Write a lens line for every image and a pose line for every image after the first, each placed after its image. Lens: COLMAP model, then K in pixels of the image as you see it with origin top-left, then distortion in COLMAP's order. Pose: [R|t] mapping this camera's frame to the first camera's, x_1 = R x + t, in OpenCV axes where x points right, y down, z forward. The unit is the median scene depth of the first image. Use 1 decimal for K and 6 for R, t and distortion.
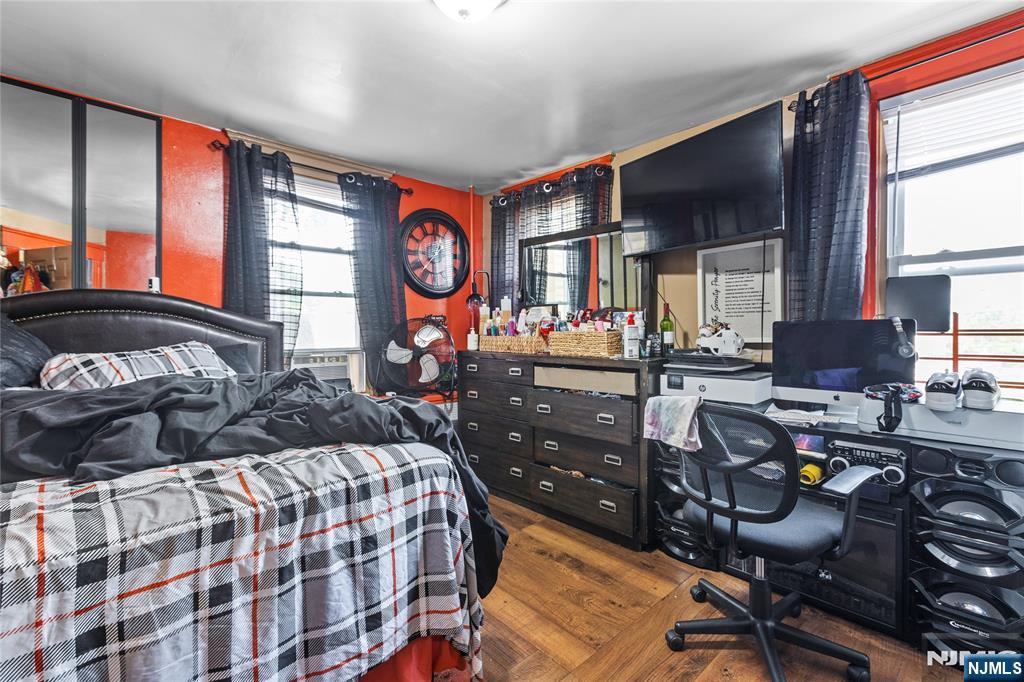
lens RADIAL K [[451.7, 0, 512.5], [0, 451.7, 336.8], [0, 0, 1]] dist [-0.000748, 0.000229]
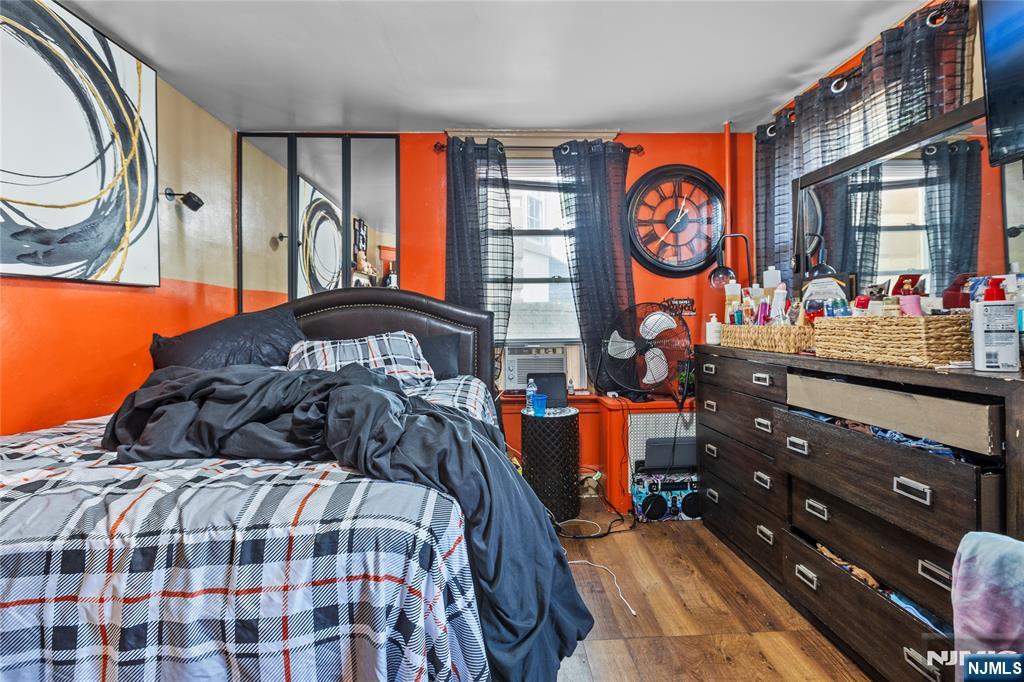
lens RADIAL K [[458.9, 0, 509.8], [0, 458.9, 321.5], [0, 0, 1]] dist [-0.000350, 0.000216]
pose [[0.763298, -0.008346, -0.645993, 0.161218], [0.002390, 0.999946, -0.010095, -0.000507], [0.646043, 0.006162, 0.763276, 0.266001]]
